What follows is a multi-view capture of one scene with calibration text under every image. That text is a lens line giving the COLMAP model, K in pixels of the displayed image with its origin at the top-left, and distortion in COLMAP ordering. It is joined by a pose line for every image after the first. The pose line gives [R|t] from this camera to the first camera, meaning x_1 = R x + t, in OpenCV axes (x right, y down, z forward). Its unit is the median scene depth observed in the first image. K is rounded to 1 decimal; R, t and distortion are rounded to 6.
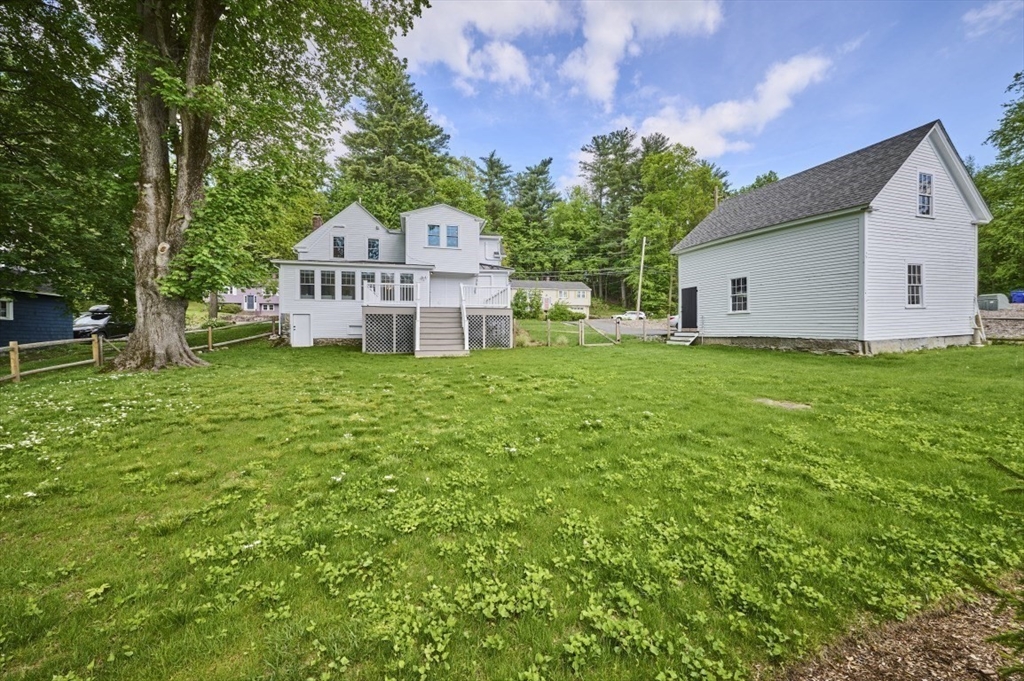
lens RADIAL K [[406.5, 0, 508.5], [0, 406.5, 338.8], [0, 0, 1]] dist [-0.002216, 0.000001]
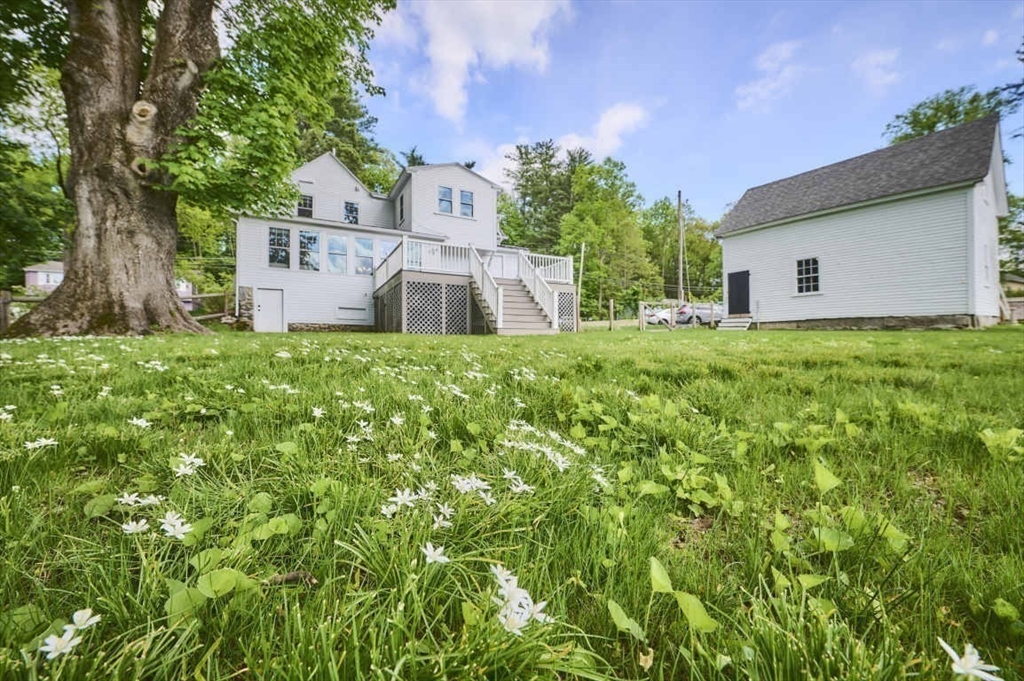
lens RADIAL K [[406.5, 0, 508.5], [0, 406.5, 338.8], [0, 0, 1]] dist [-0.002216, 0.000001]
pose [[0.964631, 0.001807, 0.263599, -0.326774], [0.006909, 0.999460, -0.032135, 0.058677], [-0.263515, 0.032819, 0.964097, 0.229088]]
